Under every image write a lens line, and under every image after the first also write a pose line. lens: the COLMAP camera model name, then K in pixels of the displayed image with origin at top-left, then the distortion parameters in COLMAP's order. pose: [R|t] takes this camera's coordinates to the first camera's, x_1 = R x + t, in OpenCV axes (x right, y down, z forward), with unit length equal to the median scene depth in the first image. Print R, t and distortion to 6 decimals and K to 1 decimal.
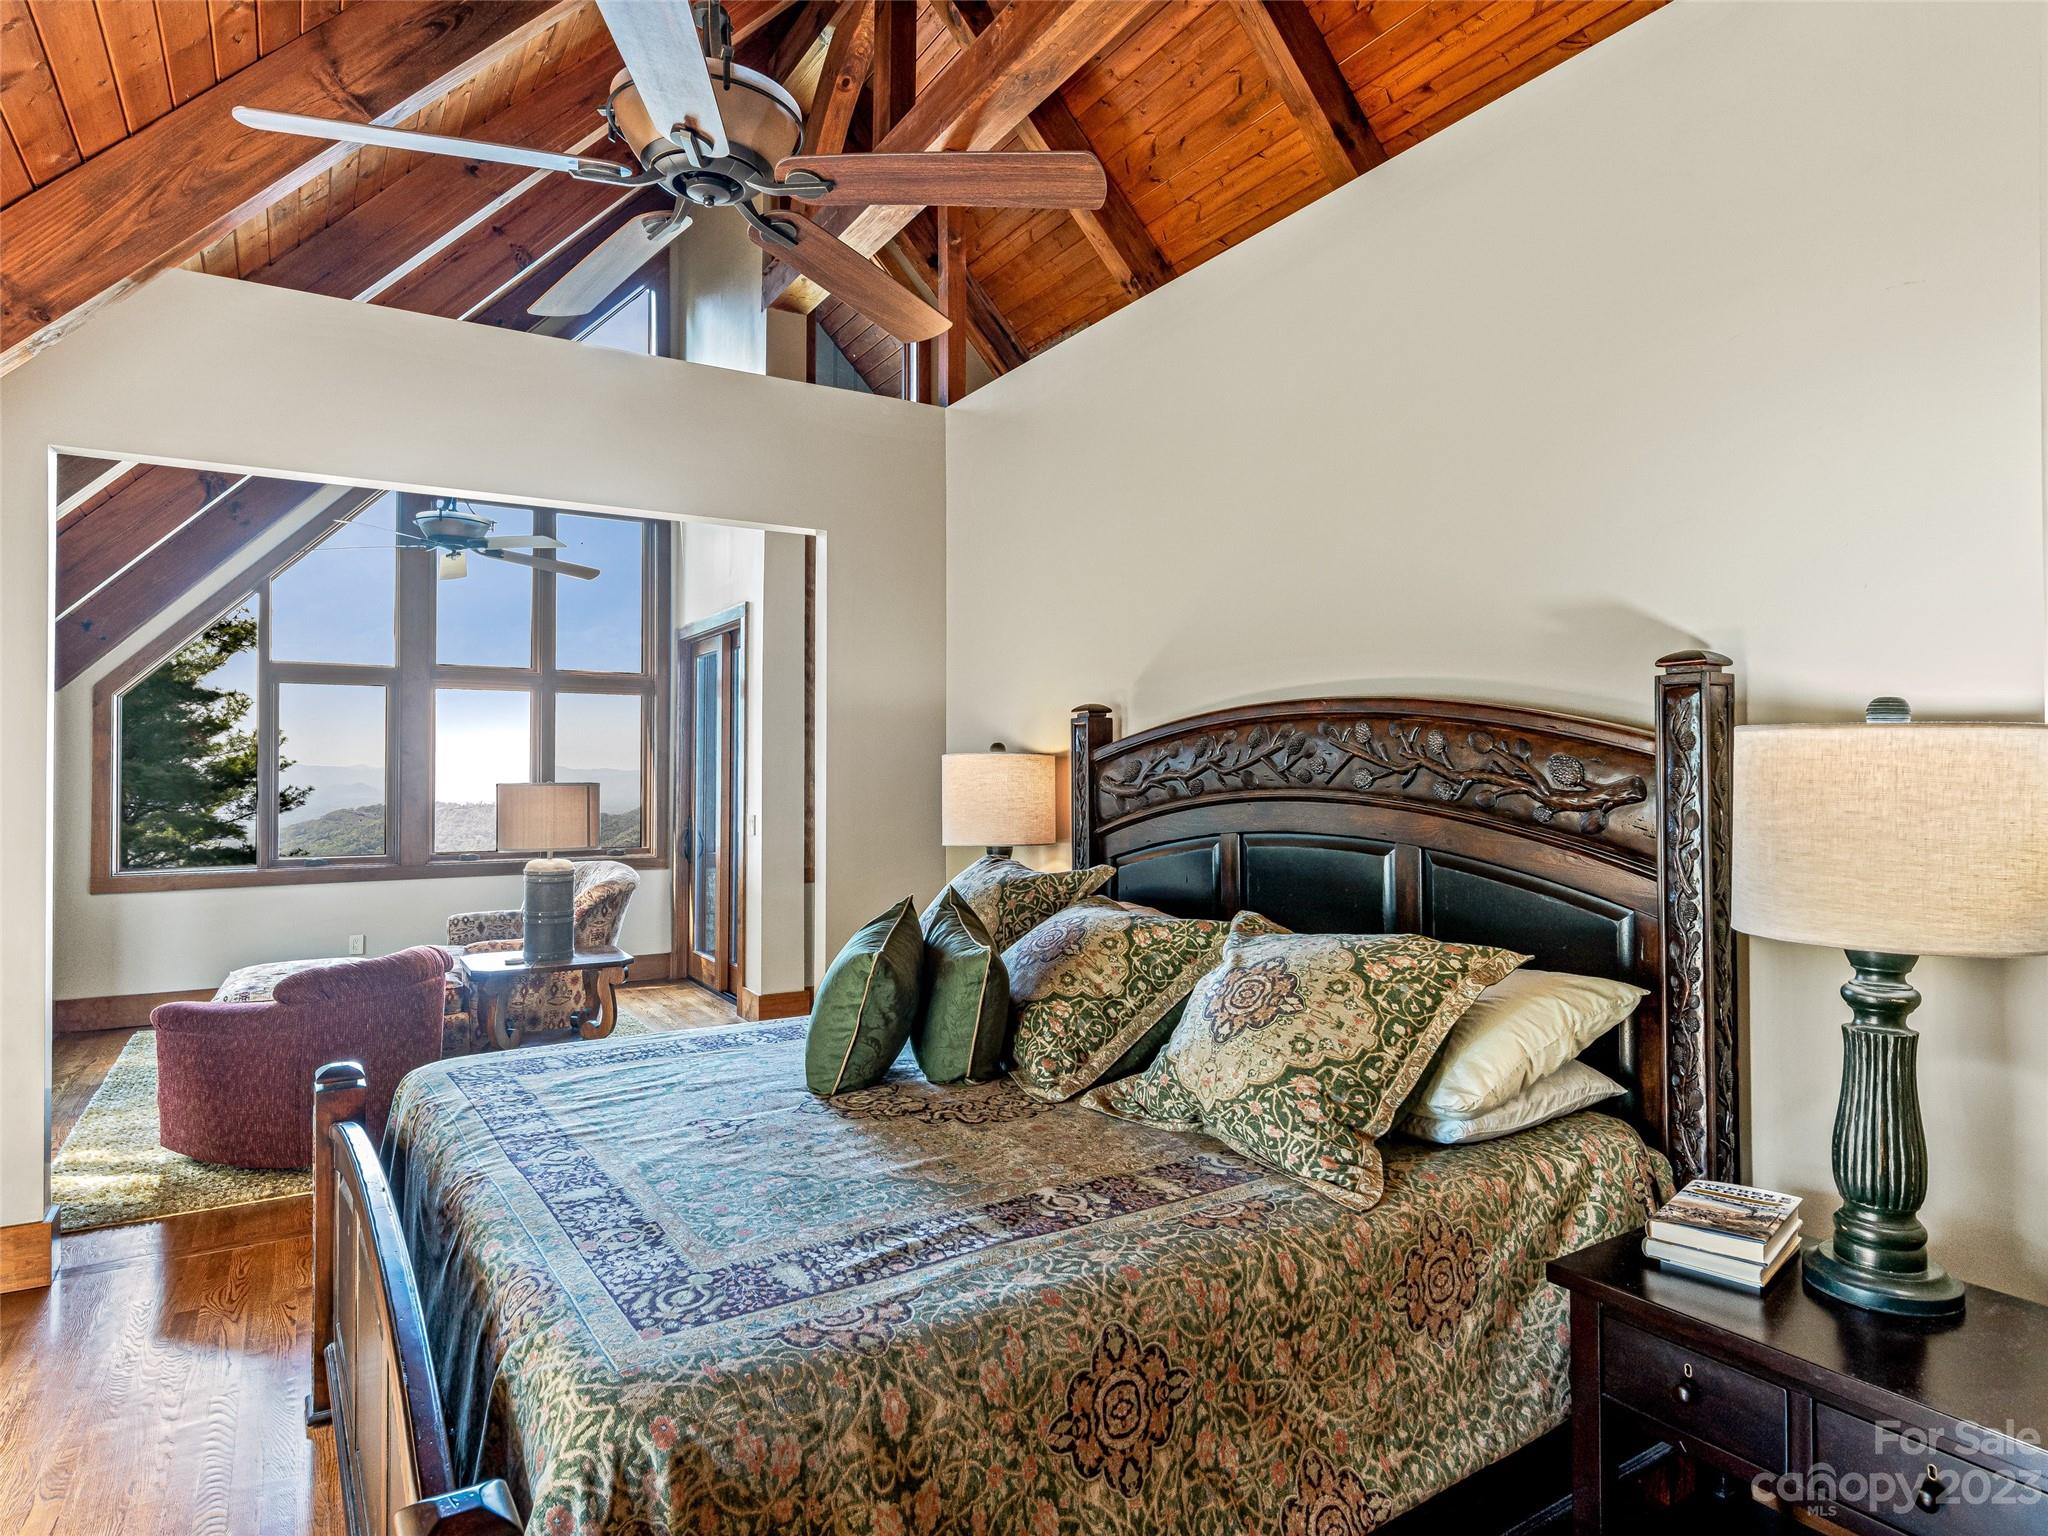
lens RADIAL K [[1197.3, 0, 1037.3], [0, 1197.3, 753.3], [0, 0, 1]] dist [-0.001613, -0.001196]
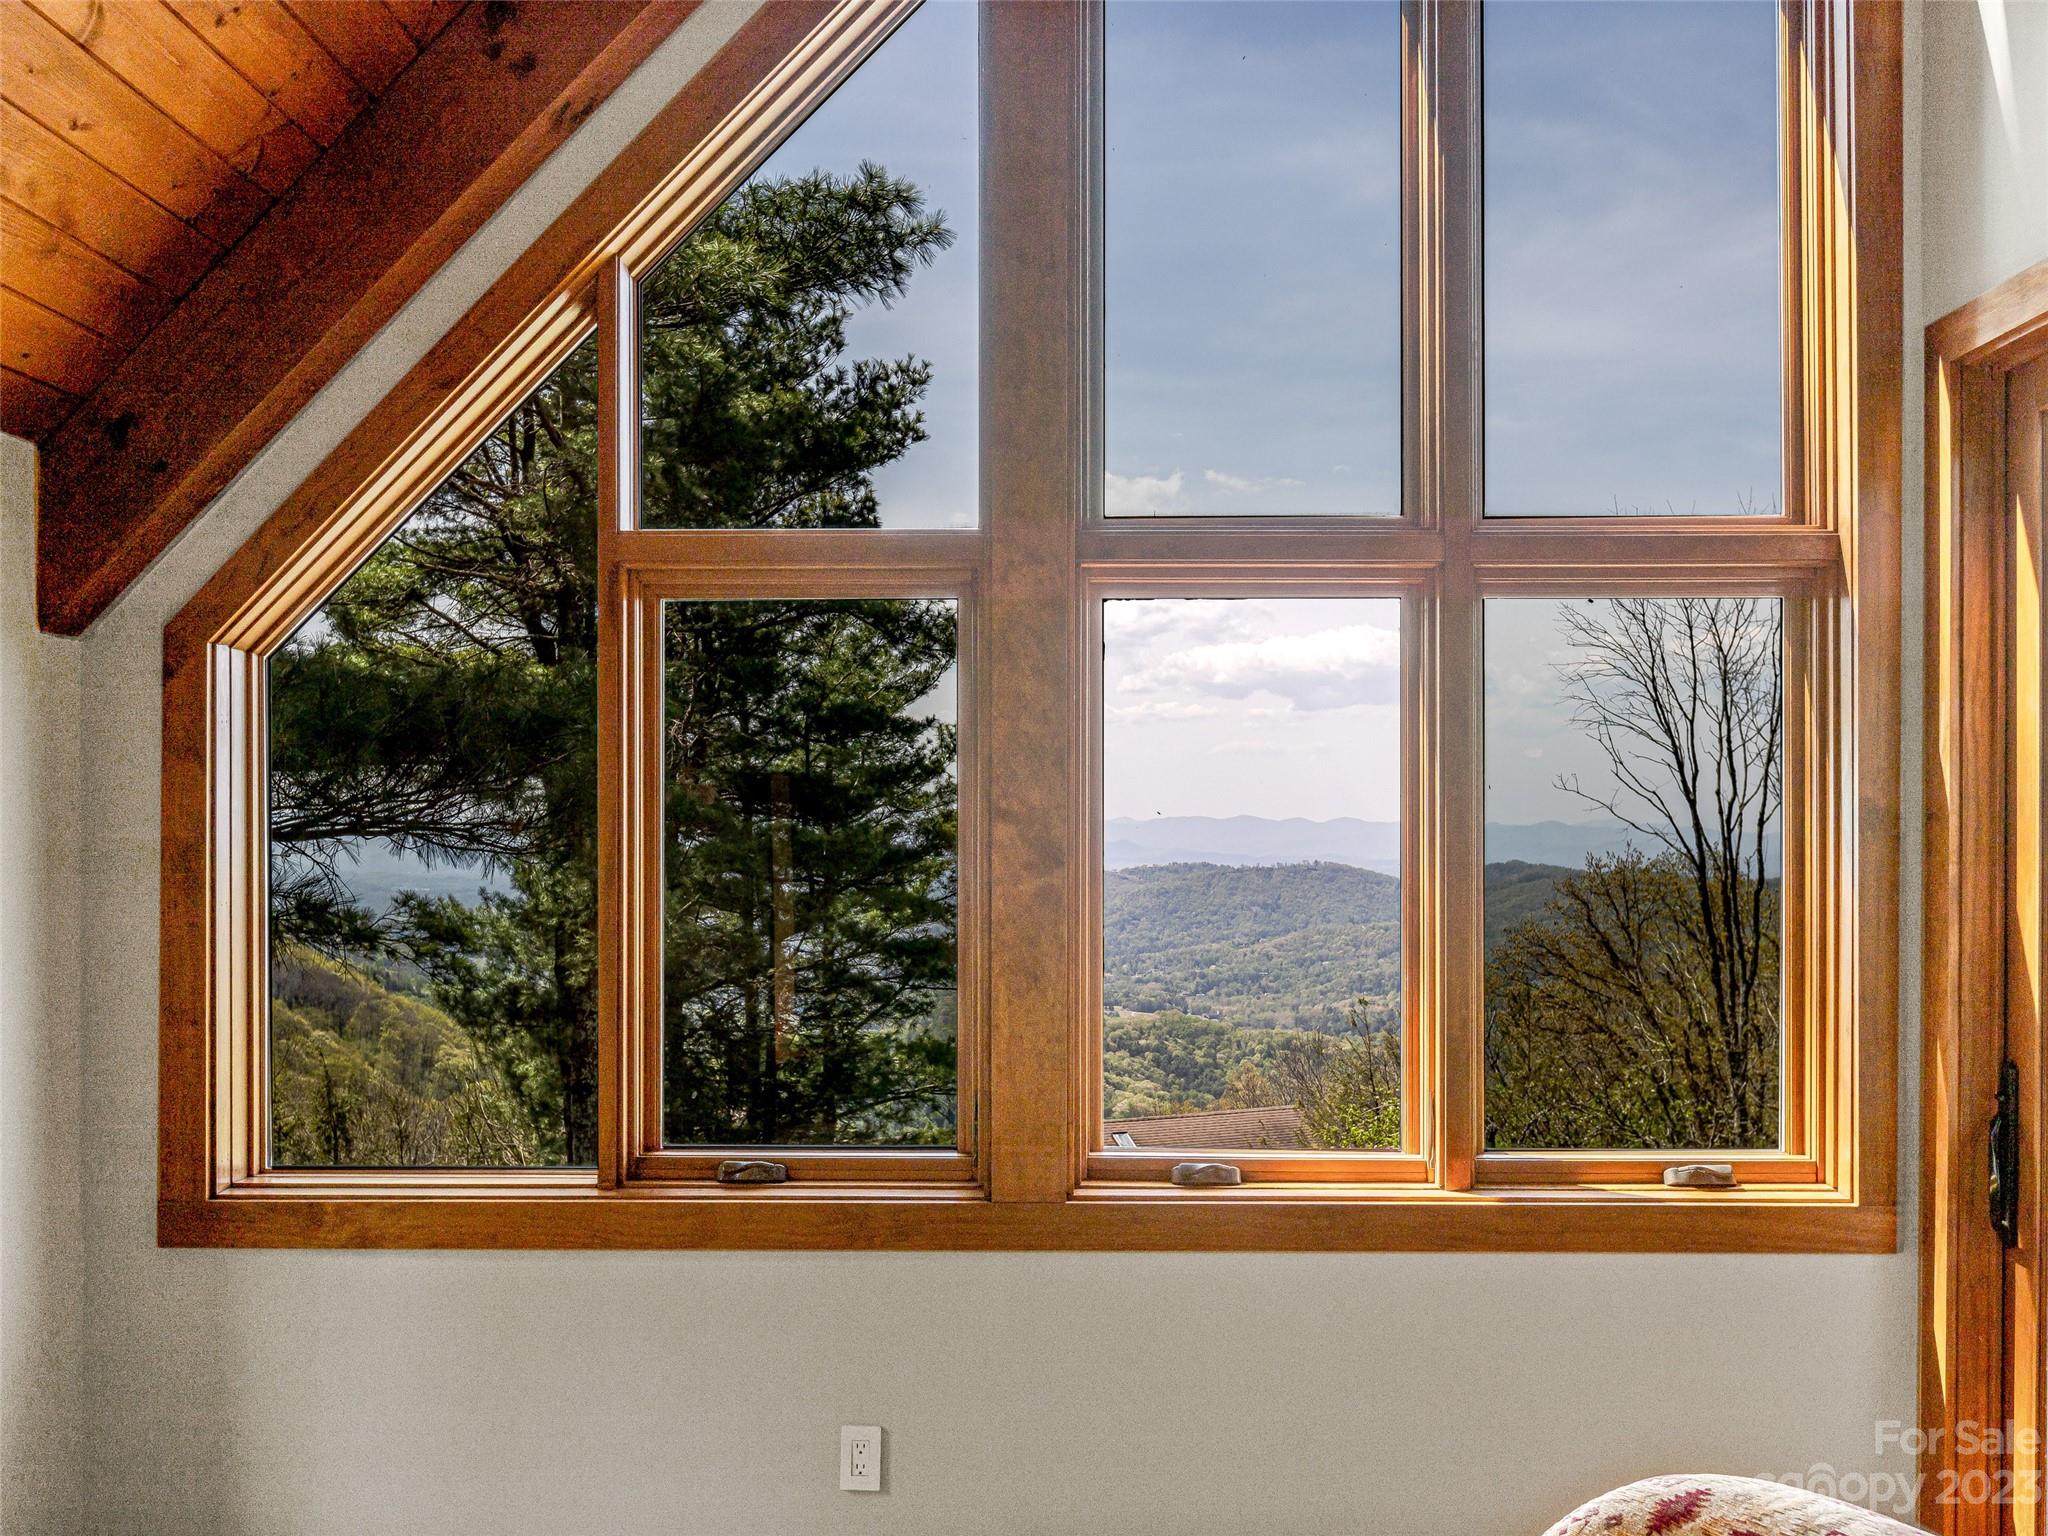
lens RADIAL K [[1649.8, 0, 1035.6], [0, 1649.8, 806.4], [0, 0, 1]] dist [-0.008554, -0.000454]
pose [[0.842570, -0.006799, -0.538543, -0.281175], [0.008873, 0.999960, 0.001258, -0.002589], [0.538513, -0.005839, 0.842597, 0.614531]]
